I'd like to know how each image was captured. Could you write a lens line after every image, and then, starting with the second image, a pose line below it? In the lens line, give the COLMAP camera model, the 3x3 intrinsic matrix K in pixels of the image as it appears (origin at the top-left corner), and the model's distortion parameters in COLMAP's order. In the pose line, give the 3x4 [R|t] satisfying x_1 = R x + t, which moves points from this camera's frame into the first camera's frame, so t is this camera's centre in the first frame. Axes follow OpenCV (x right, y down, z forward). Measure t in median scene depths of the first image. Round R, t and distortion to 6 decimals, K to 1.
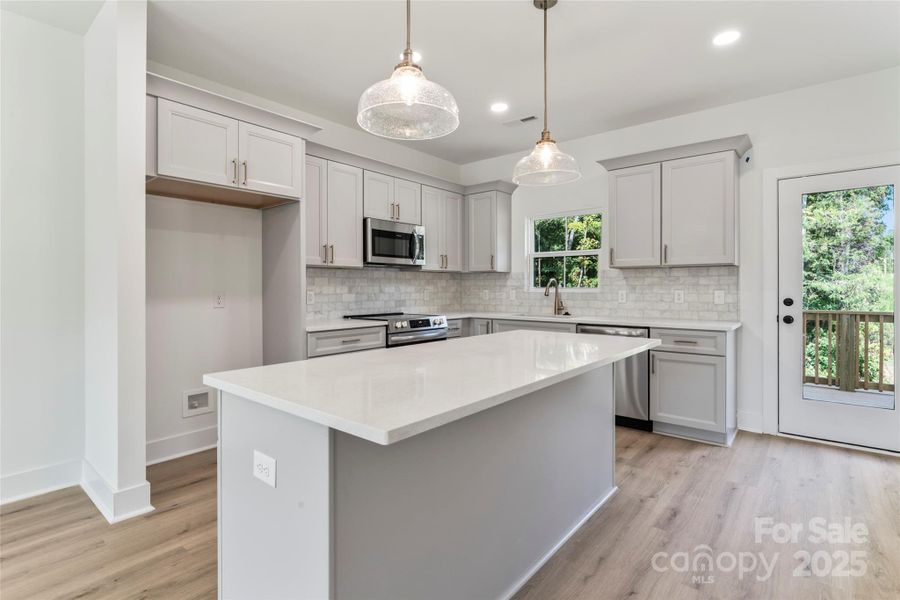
lens RADIAL K [[436.8, 0, 451.2], [0, 436.8, 288.7], [0, 0, 1]] dist [-0.000921, 0.000034]
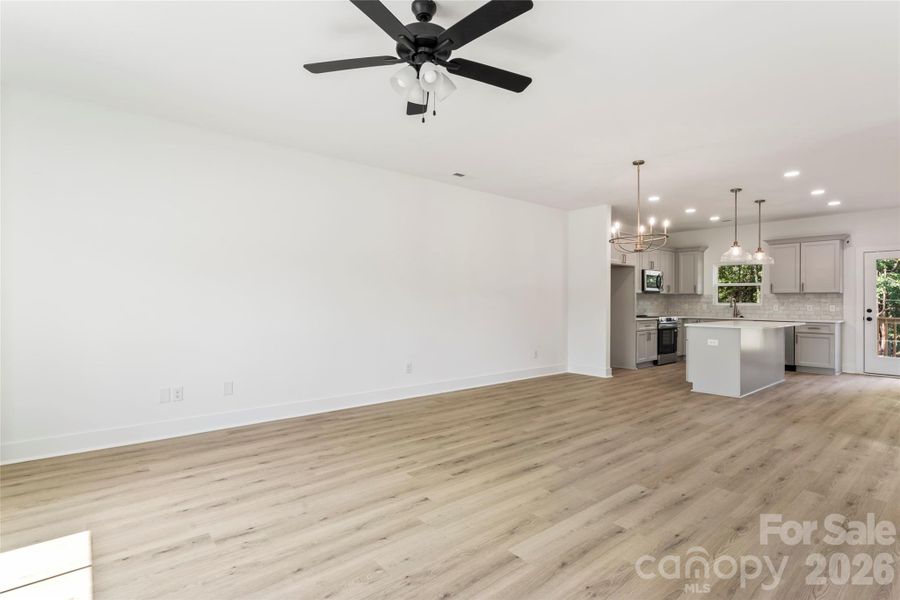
lens RADIAL K [[434.8, 0, 450.0], [0, 434.8, 300.0], [0, 0, 1]] dist [0.001408, -0.000283]
pose [[0.982607, 0.005227, -0.185624, -0.747386], [-0.005914, 0.999978, -0.003148, -0.002512], [0.185603, 0.004191, 0.982616, -1.301359]]
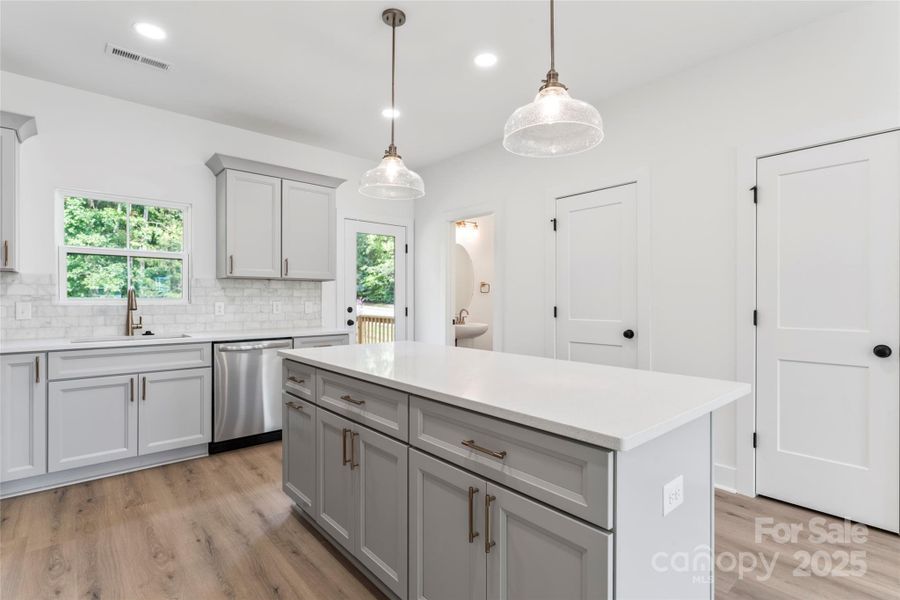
lens RADIAL K [[436.8, 0, 451.2], [0, 436.8, 288.7], [0, 0, 1]] dist [-0.000921, 0.000034]
pose [[0.153535, 0.026997, 0.987774, -0.469525], [0.002333, 0.999614, -0.027683, 0.002903], [-0.988140, 0.006555, 0.153413, 0.434096]]
